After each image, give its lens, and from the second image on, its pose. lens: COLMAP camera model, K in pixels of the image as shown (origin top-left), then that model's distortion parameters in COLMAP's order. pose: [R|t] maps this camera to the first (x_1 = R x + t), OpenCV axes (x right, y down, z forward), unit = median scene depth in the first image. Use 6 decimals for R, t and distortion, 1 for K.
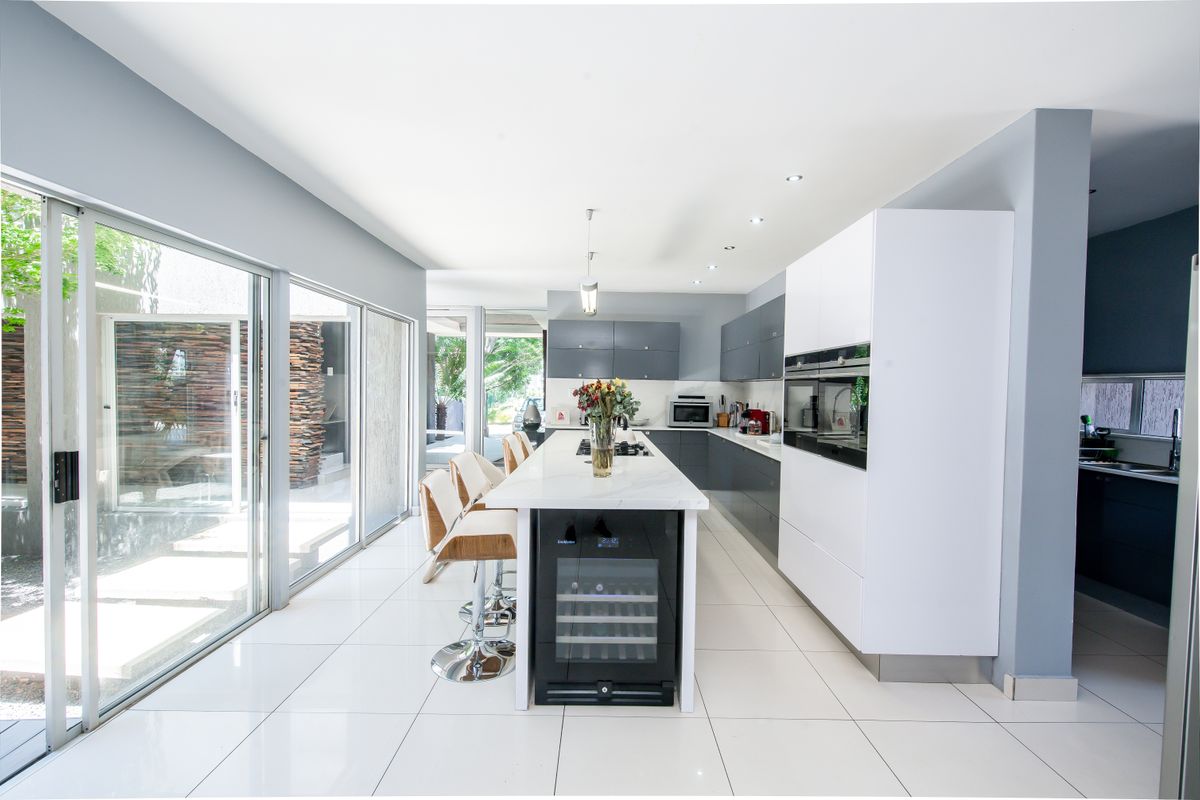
lens RADIAL K [[554.5, 0, 600.2], [0, 554.5, 402.3], [0, 0, 1]] dist [-0.004846, -0.000817]
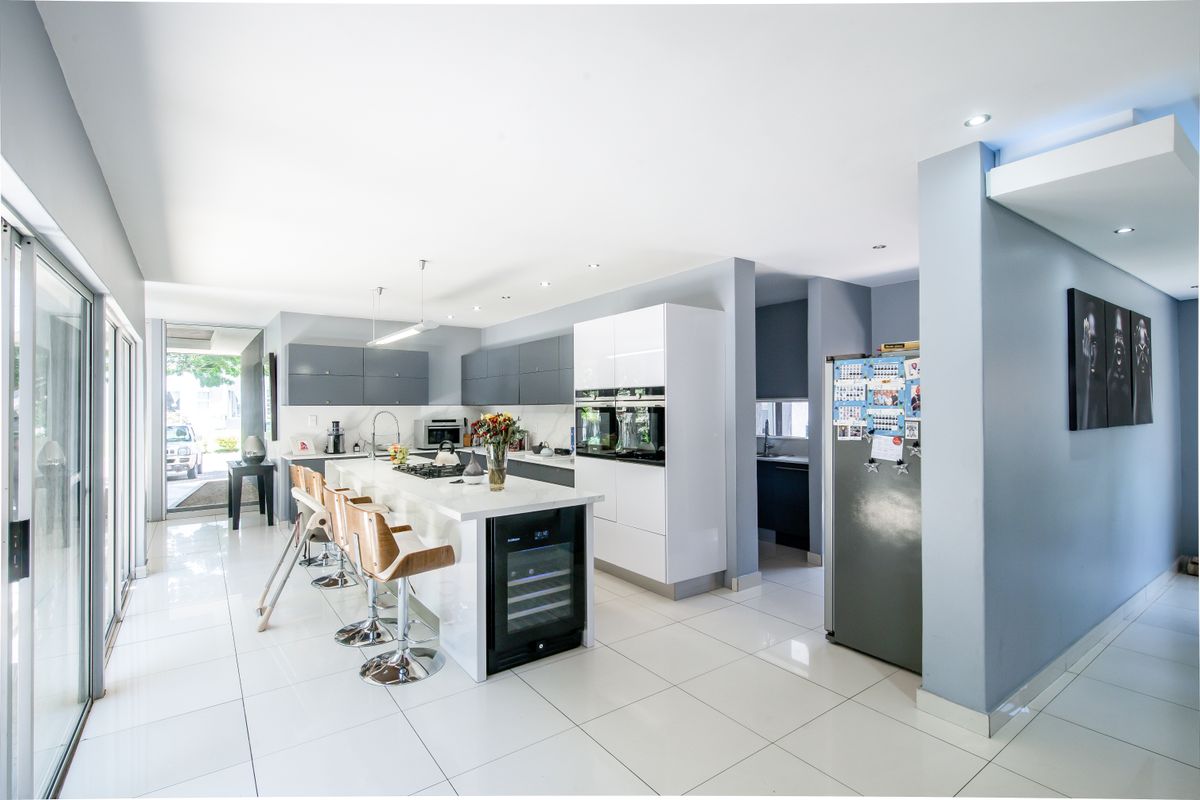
lens RADIAL K [[554.5, 0, 602.4], [0, 554.5, 403.4], [0, 0, 1]] dist [-0.004846, -0.000817]
pose [[0.807438, -0.018660, 0.589658, -0.569767], [0.035263, 0.999239, -0.016666, -0.036336], [-0.588898, 0.034249, 0.807481, -0.167585]]
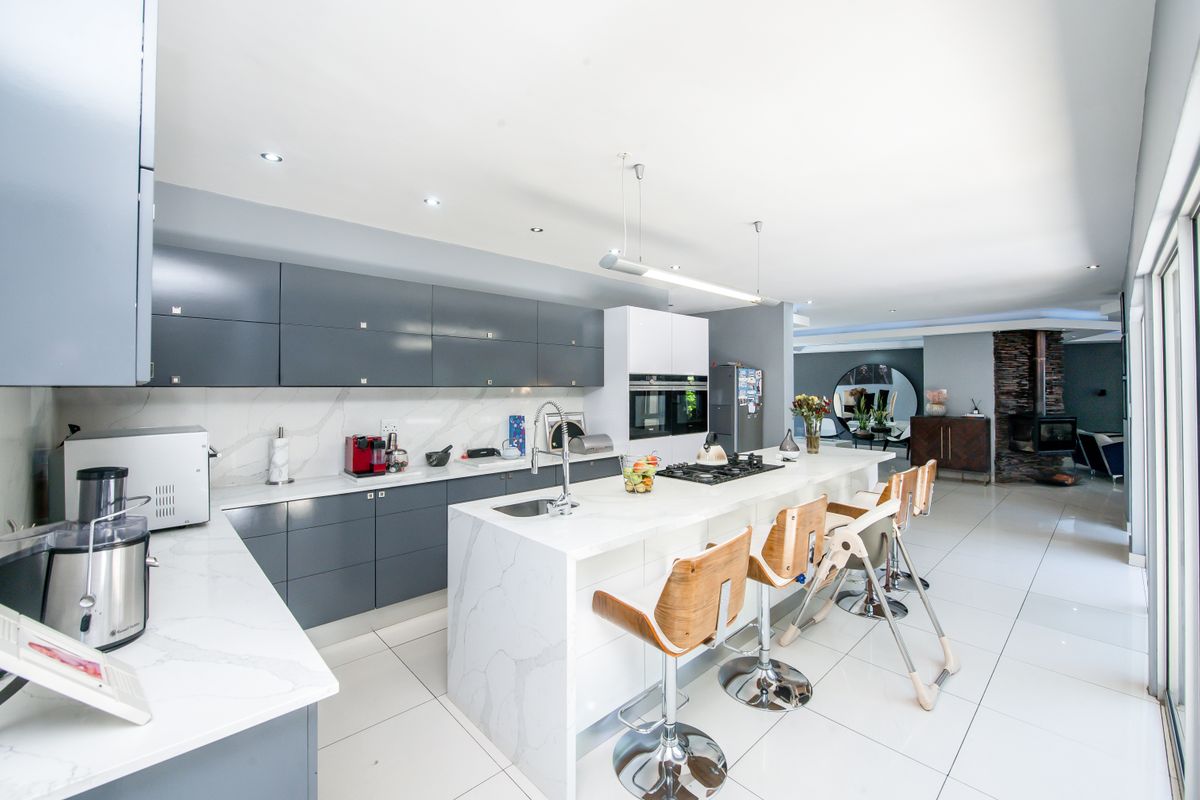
lens RADIAL K [[490.2, 0, 596.2], [0, 490.2, 378.6], [0, 0, 1]] dist [-0.012445, -0.000331]
pose [[-0.685288, -0.012018, 0.728173, -0.642734], [0.001719, 0.999834, 0.018119, -0.129317], [-0.728270, 0.013669, -0.685154, 2.620870]]
